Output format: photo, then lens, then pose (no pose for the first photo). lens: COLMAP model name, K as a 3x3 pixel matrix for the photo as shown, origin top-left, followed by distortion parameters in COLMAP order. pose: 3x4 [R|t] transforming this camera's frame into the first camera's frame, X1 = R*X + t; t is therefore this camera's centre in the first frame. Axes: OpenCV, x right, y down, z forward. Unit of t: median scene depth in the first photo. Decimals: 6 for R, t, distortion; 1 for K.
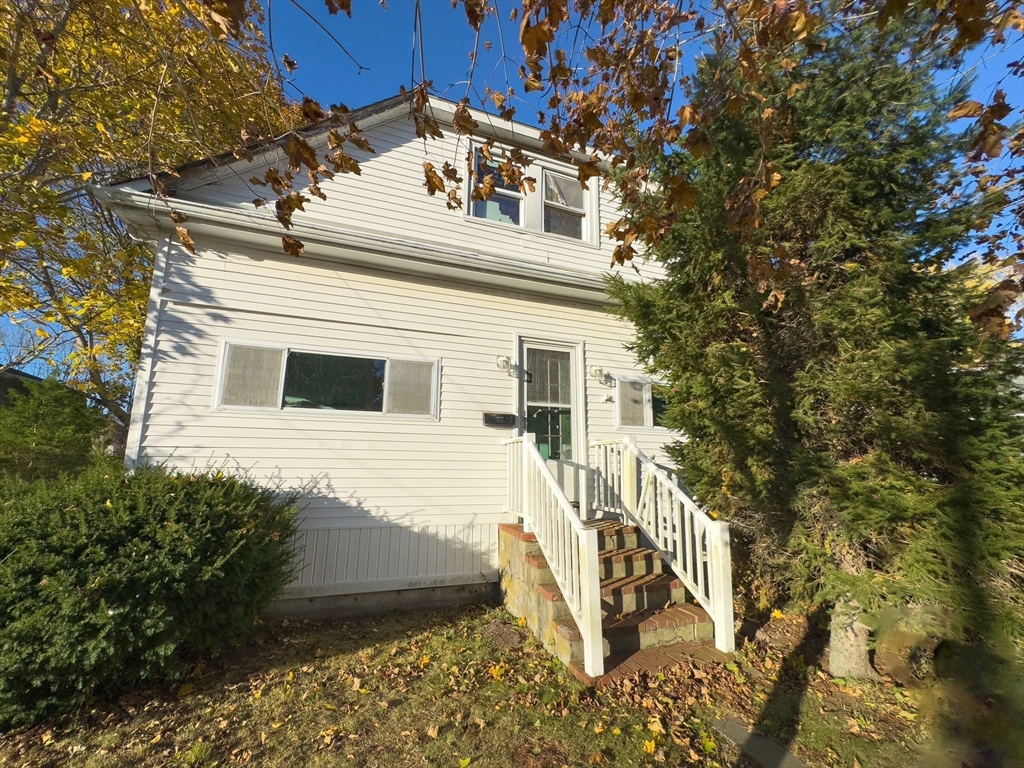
lens RADIAL K [[446.0, 0, 516.5], [0, 446.0, 386.8], [0, 0, 1]] dist [-0.003278, -0.000079]
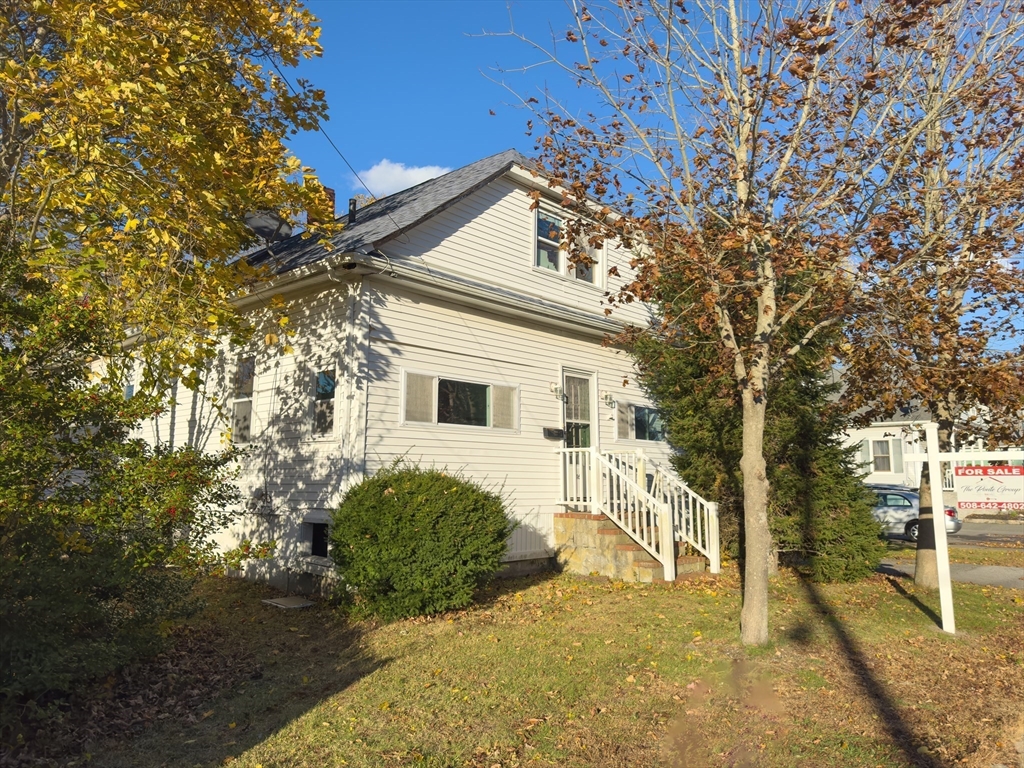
lens RADIAL K [[758.2, 0, 508.3], [0, 758.2, 381.0], [0, 0, 1]] dist [0.007916, -0.019216]
pose [[0.900643, 0.050524, 0.431613, -1.168161], [-0.068451, 0.997313, 0.026092, -0.132357], [-0.429135, -0.053044, 0.901681, -0.948450]]
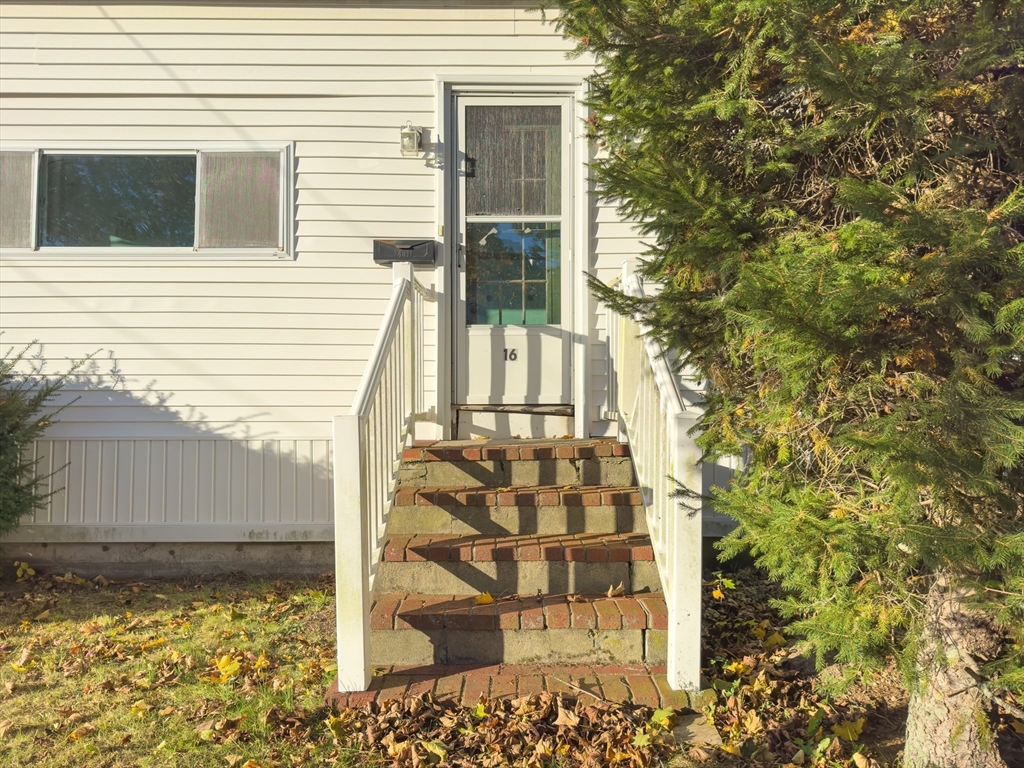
lens RADIAL K [[758.2, 0, 512.5], [0, 758.2, 387.3], [0, 0, 1]] dist [0.007916, -0.019216]
pose [[0.940263, -0.015643, -0.340090, 0.407207], [0.066943, 0.987937, 0.139640, 0.123052], [0.333803, -0.154064, 0.929968, 0.193129]]
